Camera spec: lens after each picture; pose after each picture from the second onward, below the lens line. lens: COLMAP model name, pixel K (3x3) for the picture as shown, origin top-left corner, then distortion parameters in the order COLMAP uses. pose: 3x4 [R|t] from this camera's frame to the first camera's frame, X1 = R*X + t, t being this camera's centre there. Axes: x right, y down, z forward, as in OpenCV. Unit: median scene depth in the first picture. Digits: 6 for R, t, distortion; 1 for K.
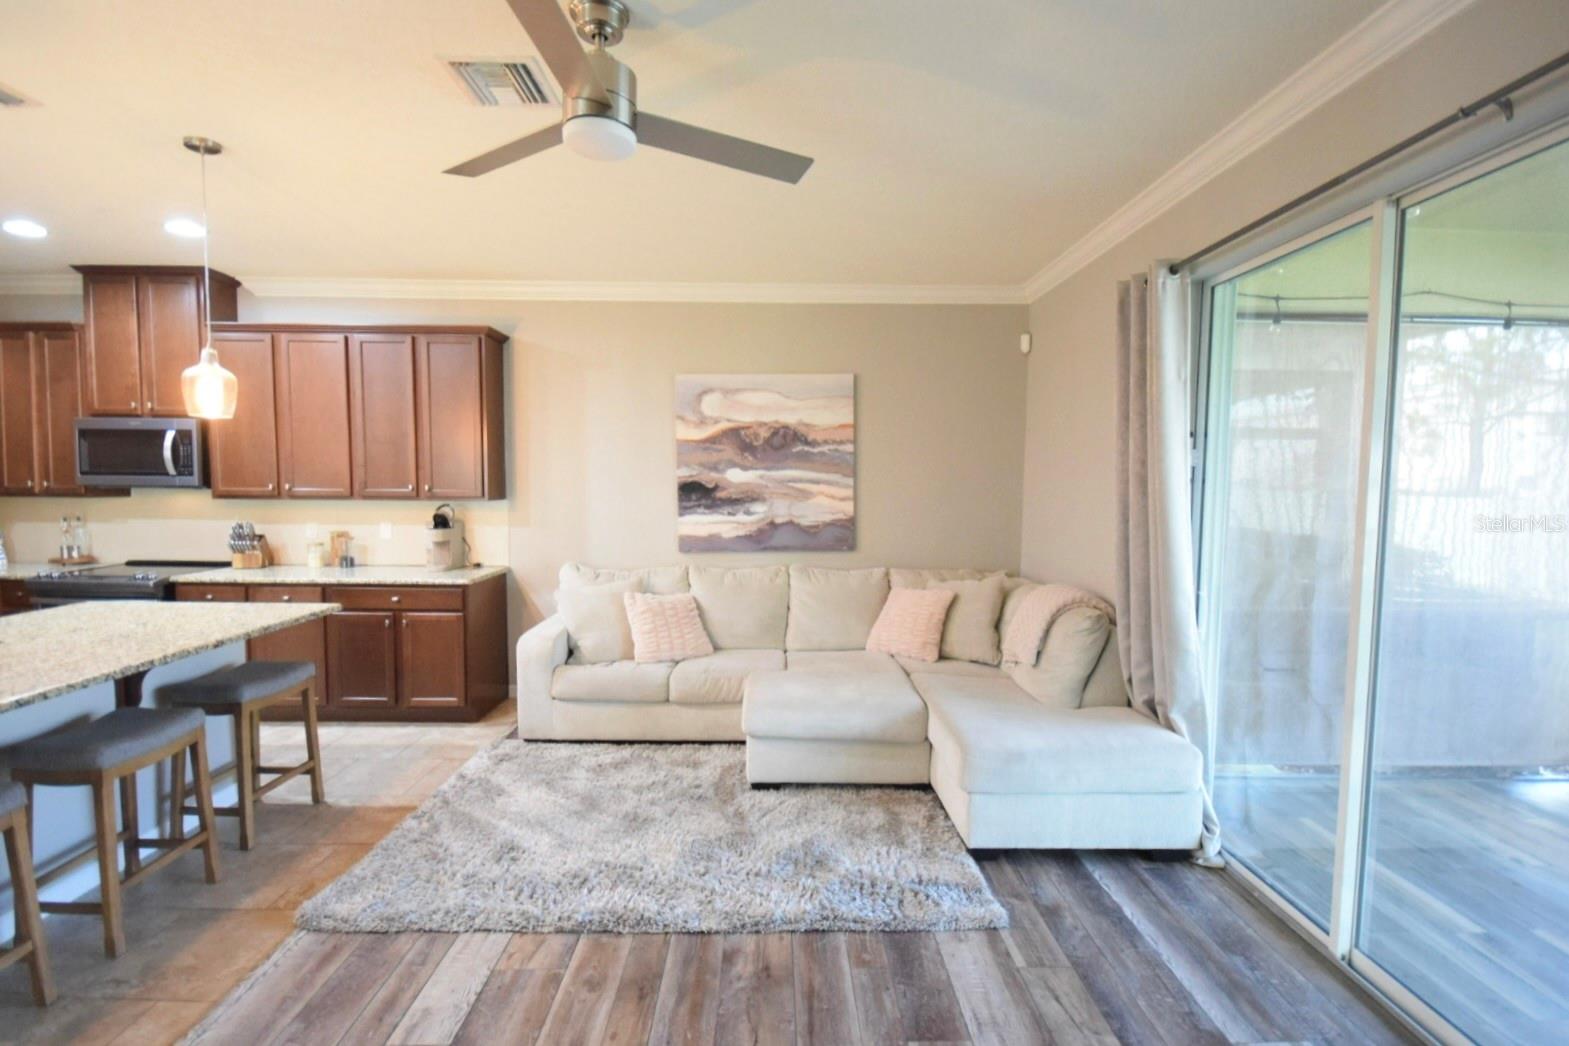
lens RADIAL K [[718.3, 0, 785.2], [0, 718.3, 523.5], [0, 0, 1]] dist [0.004673, -0.007616]
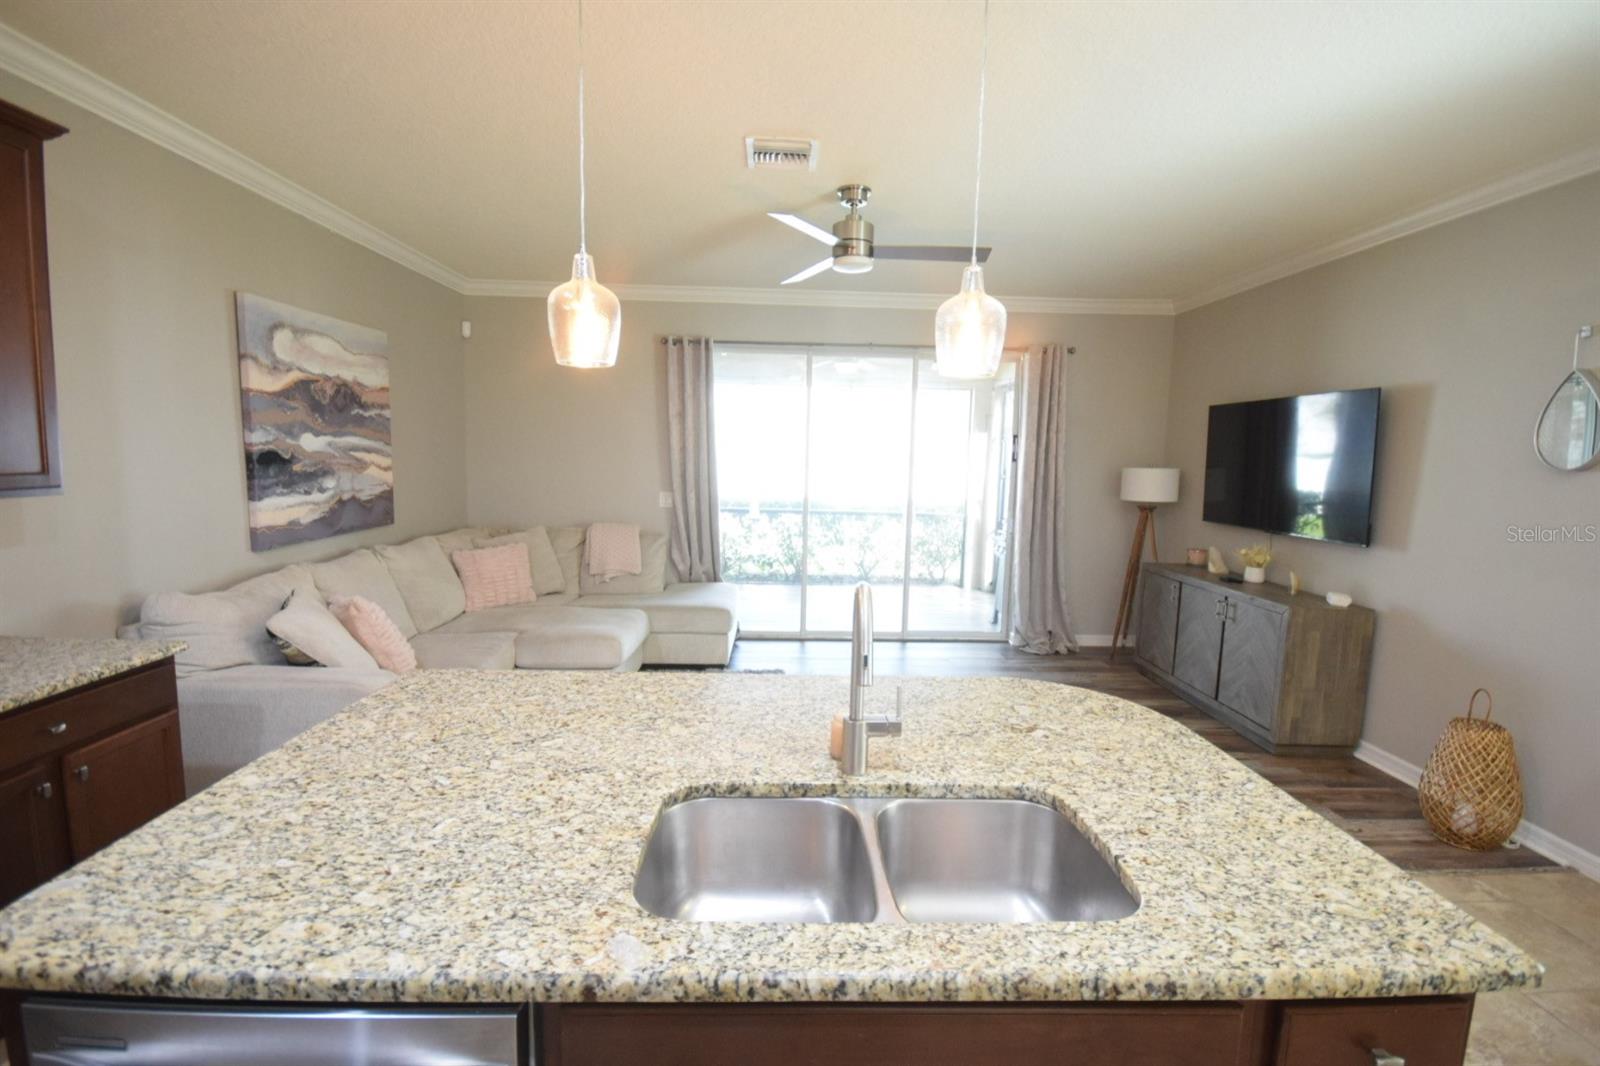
lens RADIAL K [[708.2, 0, 800.8], [0, 708.2, 532.8], [0, 0, 1]] dist [0.007928, -0.010835]
pose [[-0.010731, -0.118588, 0.992886, -0.904399], [0.038236, 0.992168, 0.118915, -0.043833], [-0.999211, 0.039240, -0.006112, 0.516071]]
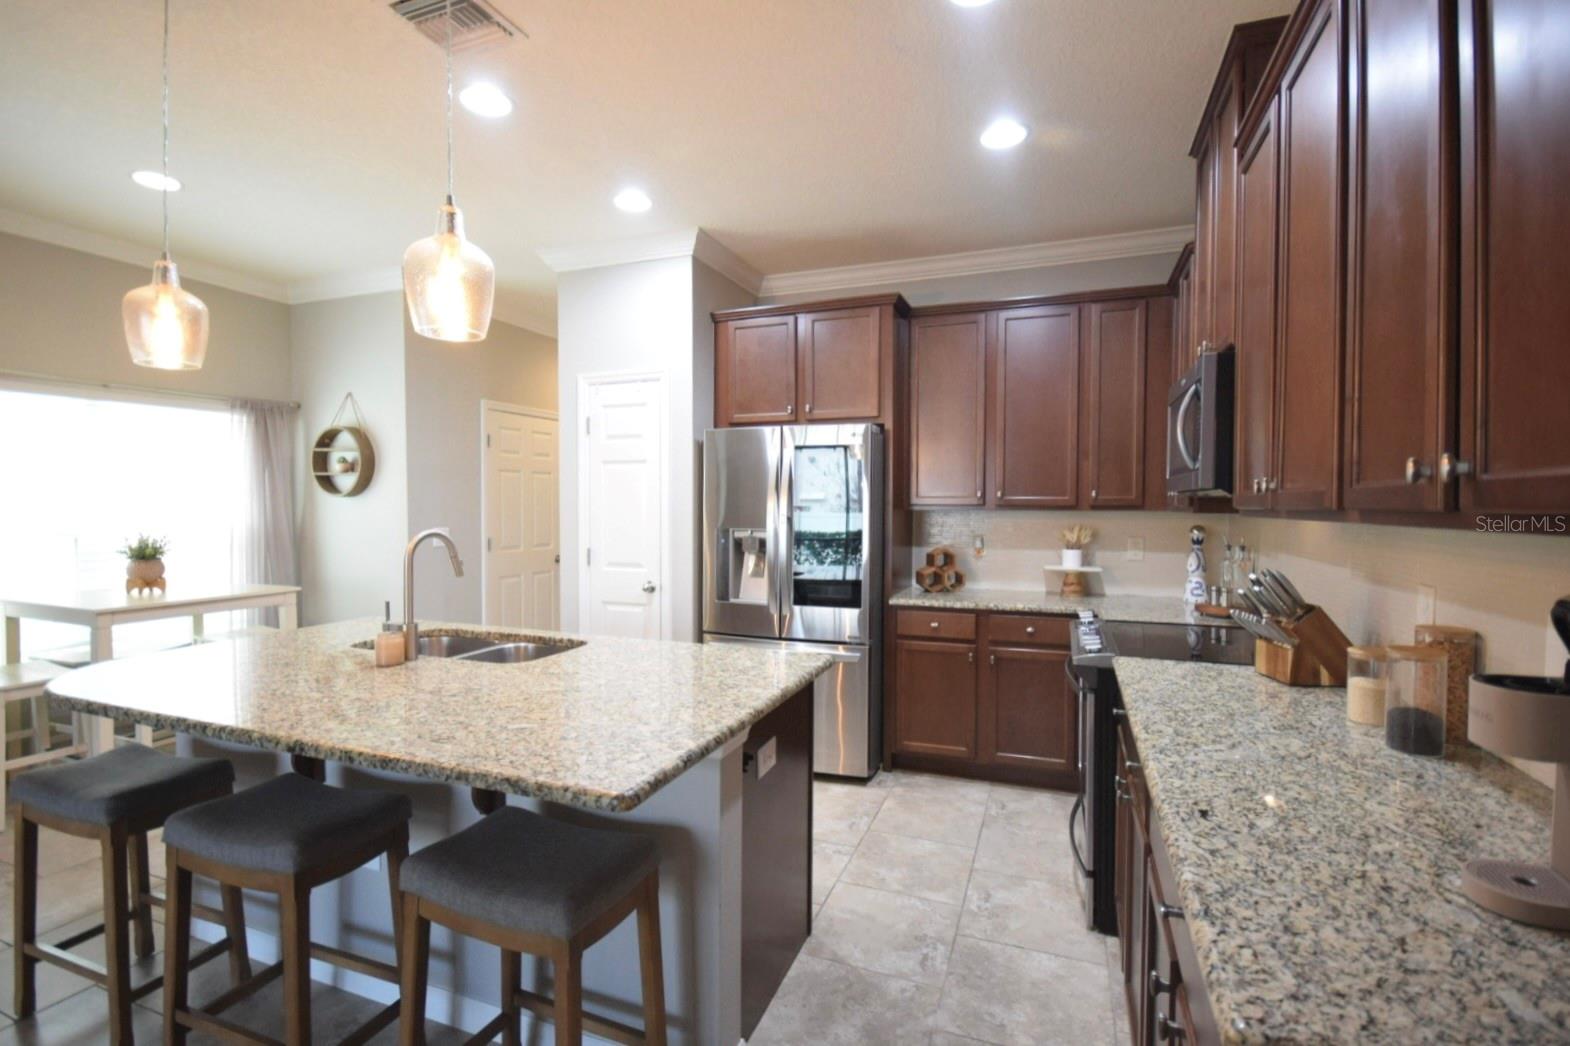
lens RADIAL K [[718.8, 0, 785.7], [0, 718.8, 523.5], [0, 0, 1]] dist [0.004673, -0.007616]
pose [[-0.371619, 0.015143, -0.928262, -0.246192], [-0.065456, 0.996951, 0.042469, -0.030462], [0.926075, 0.076543, -0.369495, 0.906347]]
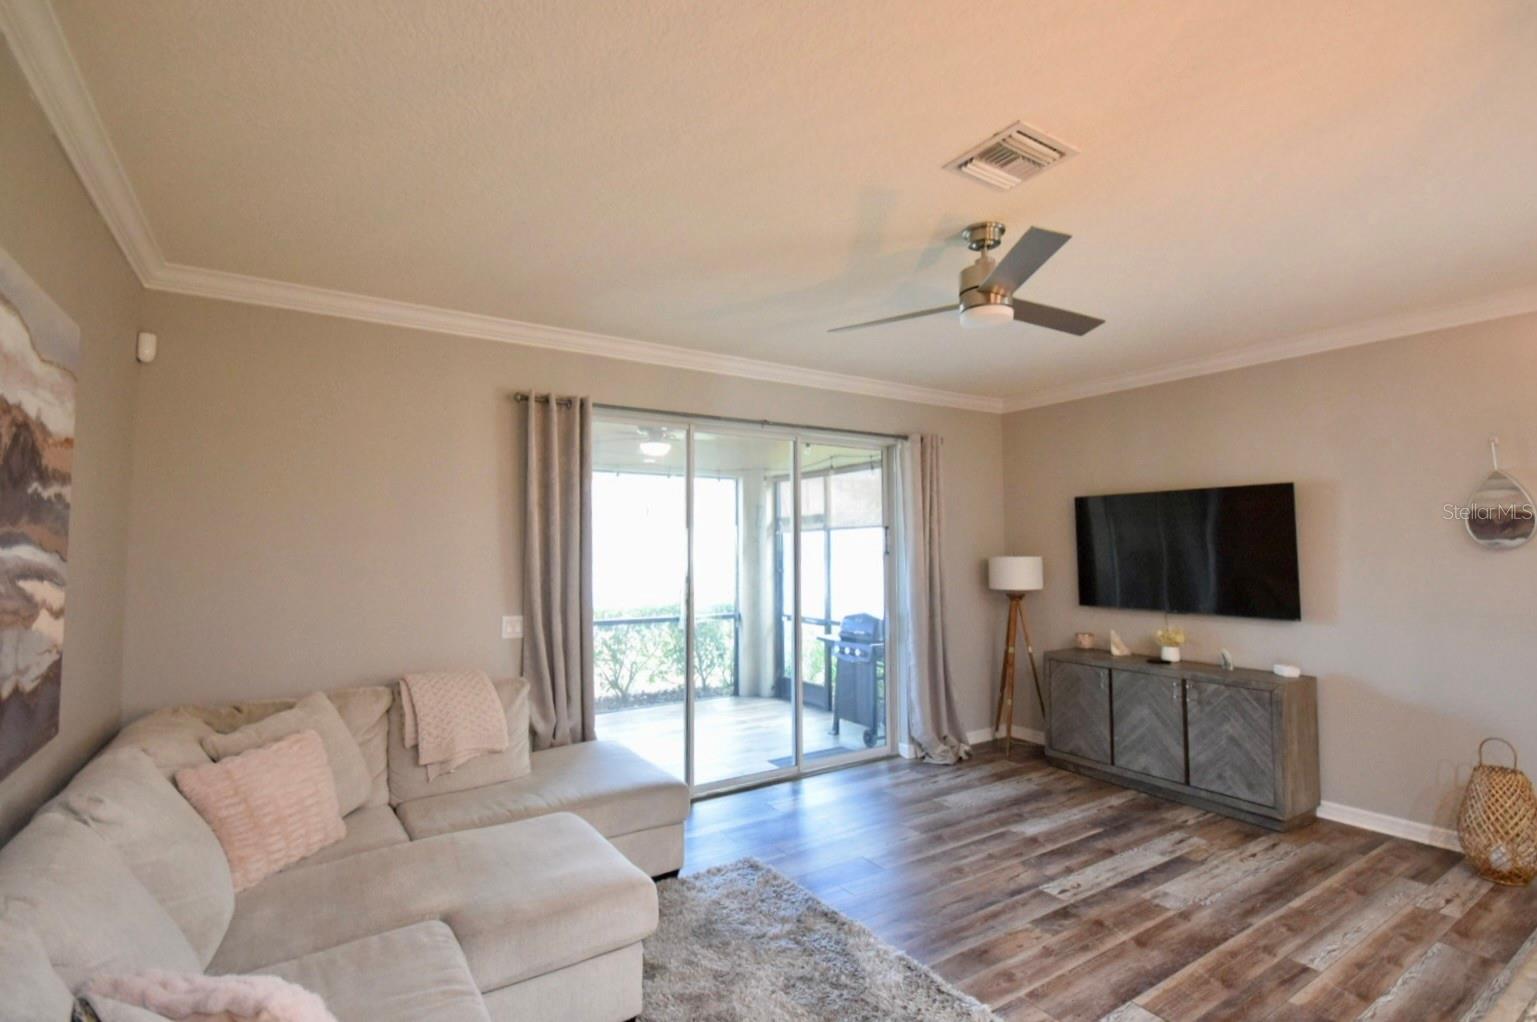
lens RADIAL K [[716.5, 0, 766.5], [0, 716.5, 511.6], [0, 0, 1]] dist [0.006316, -0.011181]
pose [[-0.526020, 0.039634, 0.849548, -0.531839], [0.052974, 0.998501, -0.013783, -0.070996], [-0.848821, 0.037754, -0.527331, 0.936096]]
